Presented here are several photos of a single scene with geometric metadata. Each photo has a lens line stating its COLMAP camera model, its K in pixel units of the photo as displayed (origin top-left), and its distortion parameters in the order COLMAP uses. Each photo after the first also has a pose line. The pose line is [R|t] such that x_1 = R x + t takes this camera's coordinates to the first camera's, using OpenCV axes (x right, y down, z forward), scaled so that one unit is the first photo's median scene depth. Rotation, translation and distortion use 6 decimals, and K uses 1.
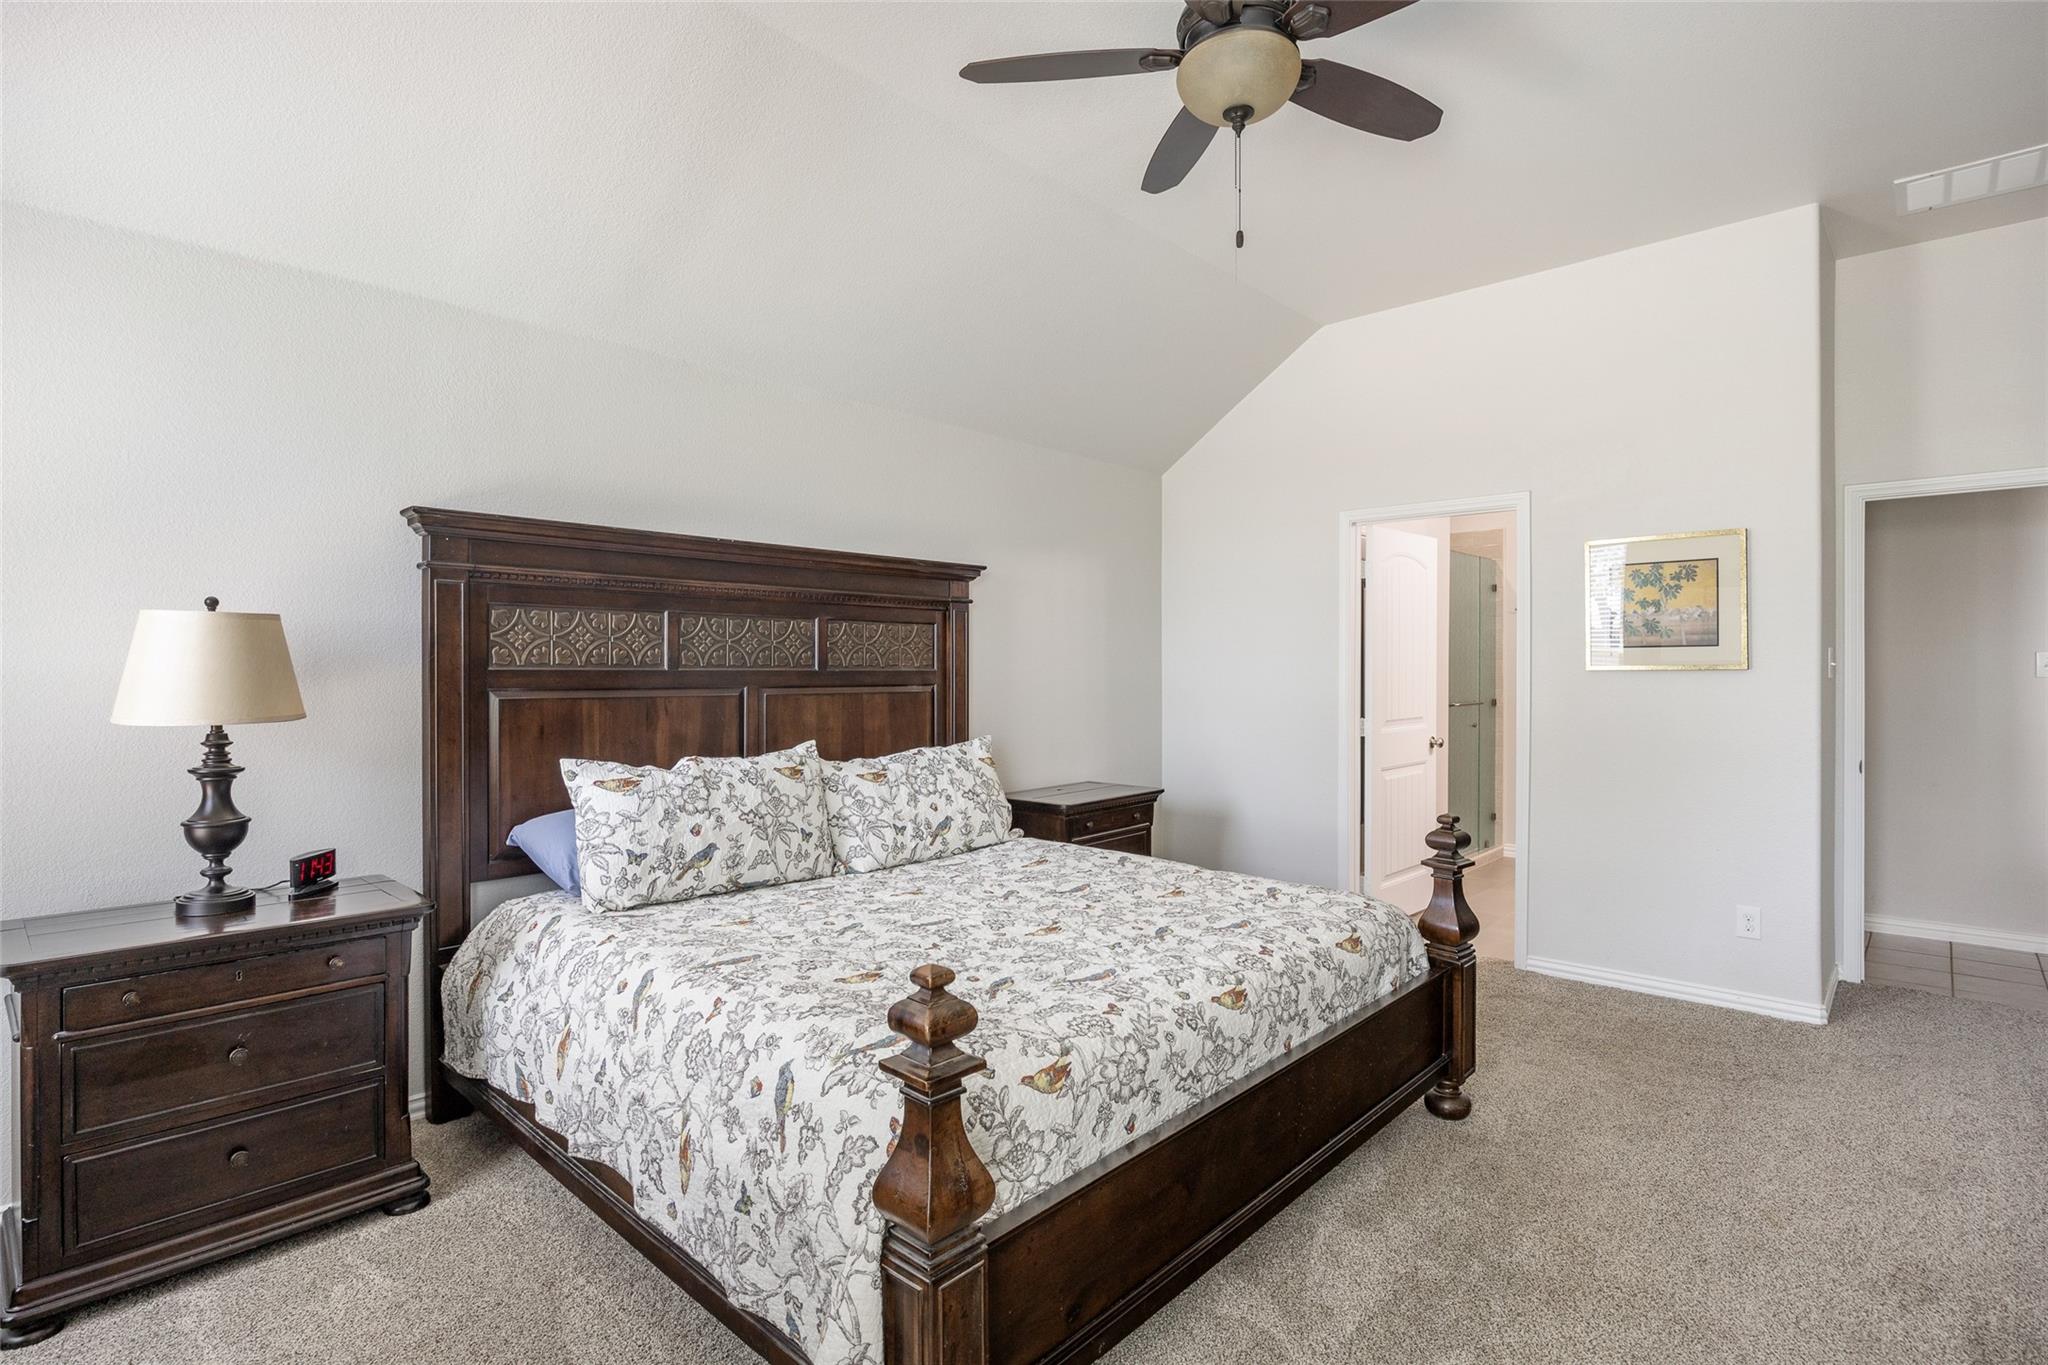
lens RADIAL K [[1019.9, 0, 1034.3], [0, 1019.9, 674.6], [0, 0, 1]] dist [-0.018689, 0.000559]
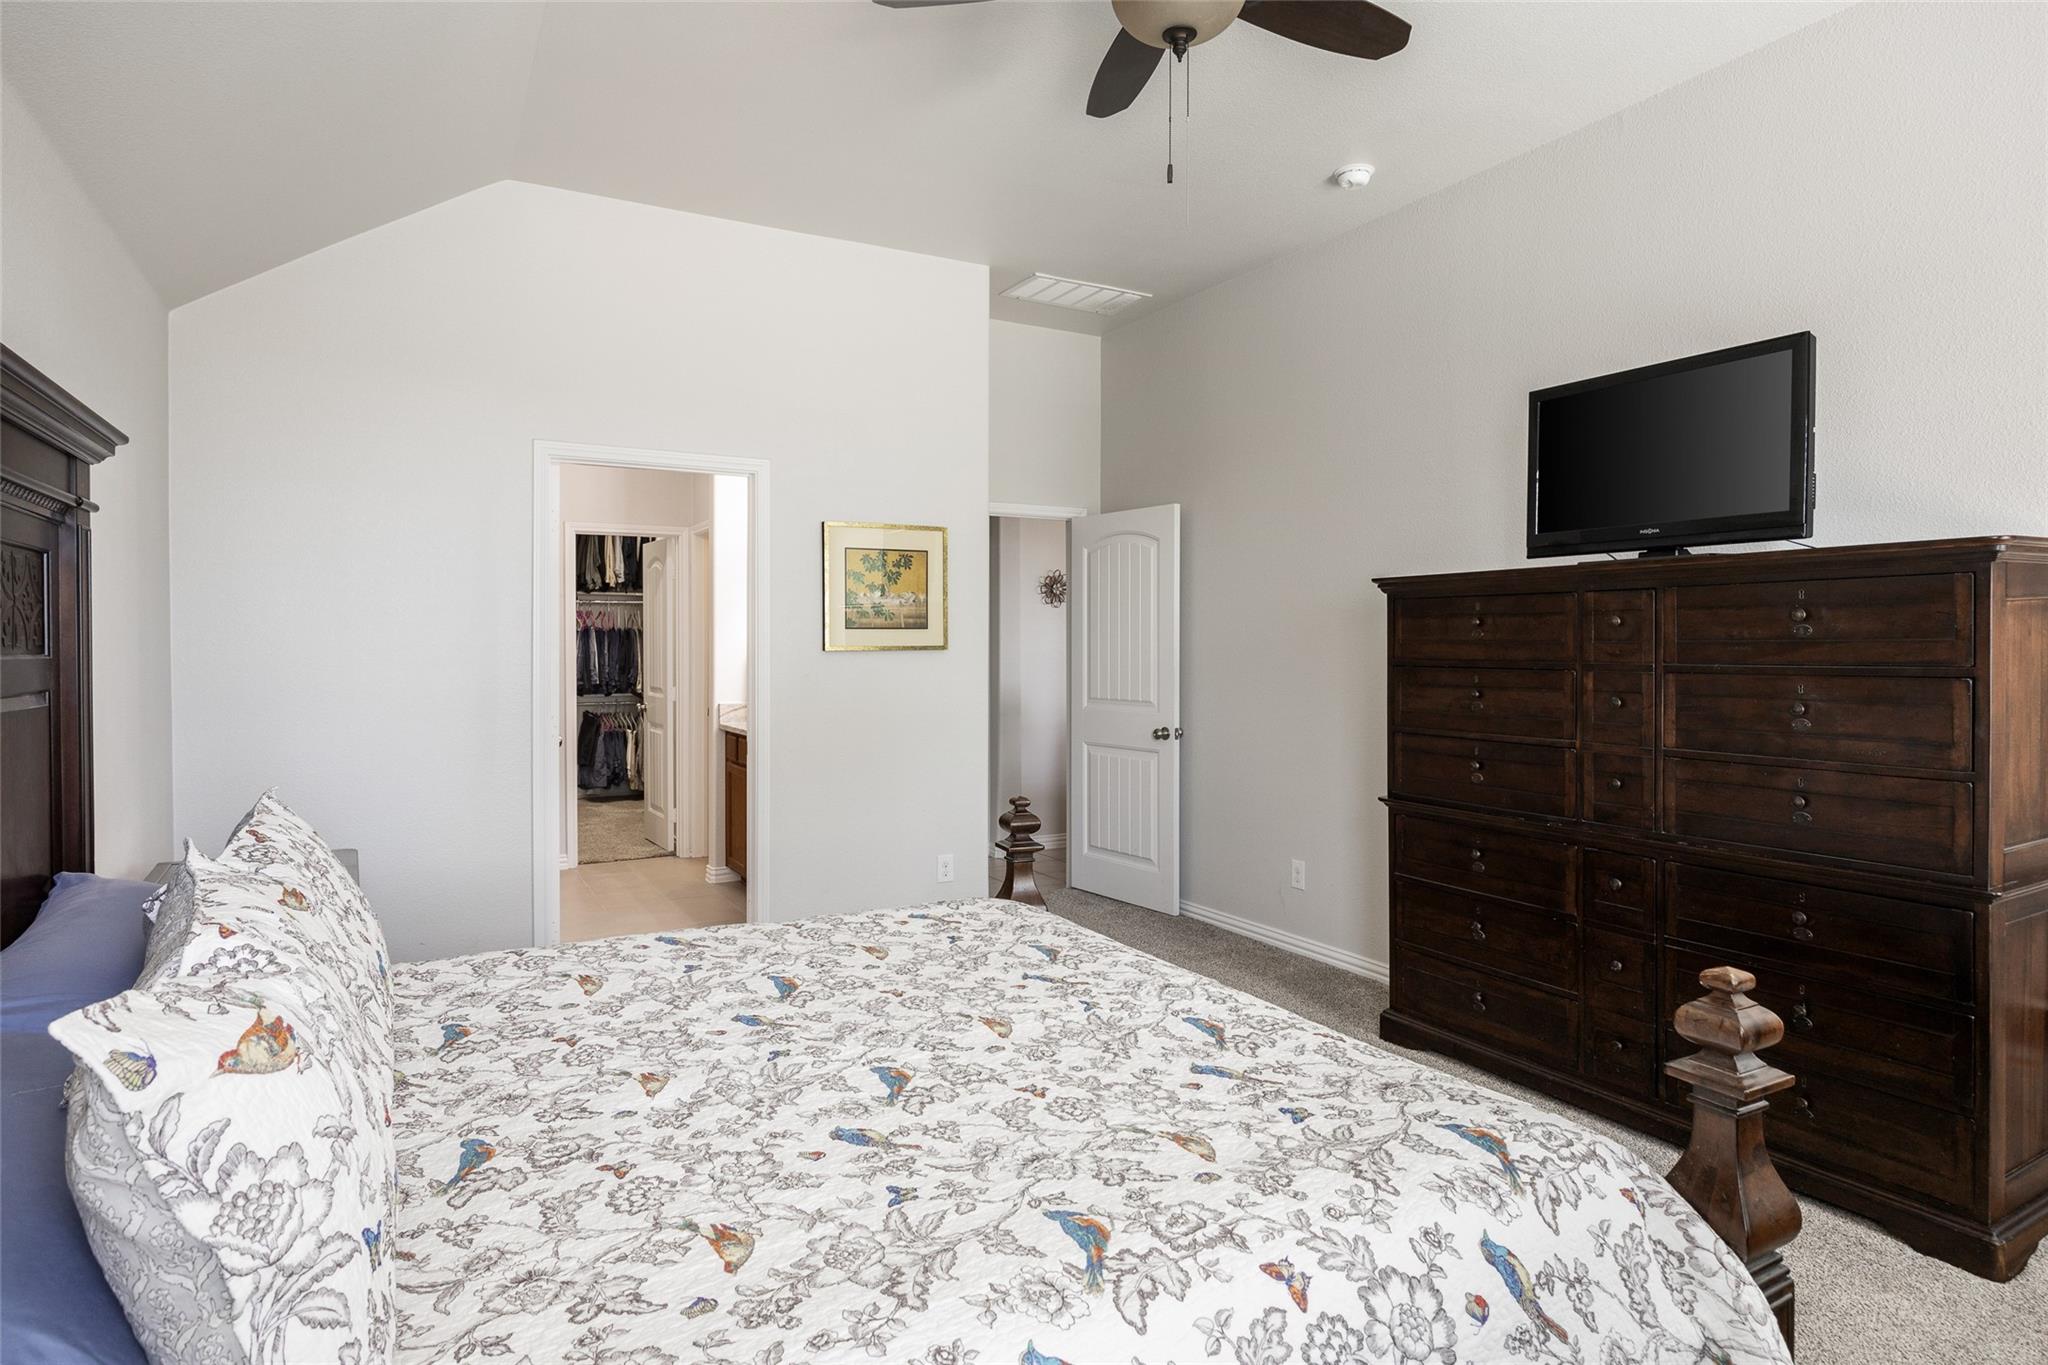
lens RADIAL K [[1120.6, 0, 1064.0], [0, 1120.6, 668.6], [0, 0, 1]] dist [-0.062519, 0.045391]
pose [[0.291823, -0.016829, 0.956324, -0.594860], [0.007019, 0.999856, 0.015453, -0.003144], [-0.956447, 0.002203, 0.291899, 0.622357]]
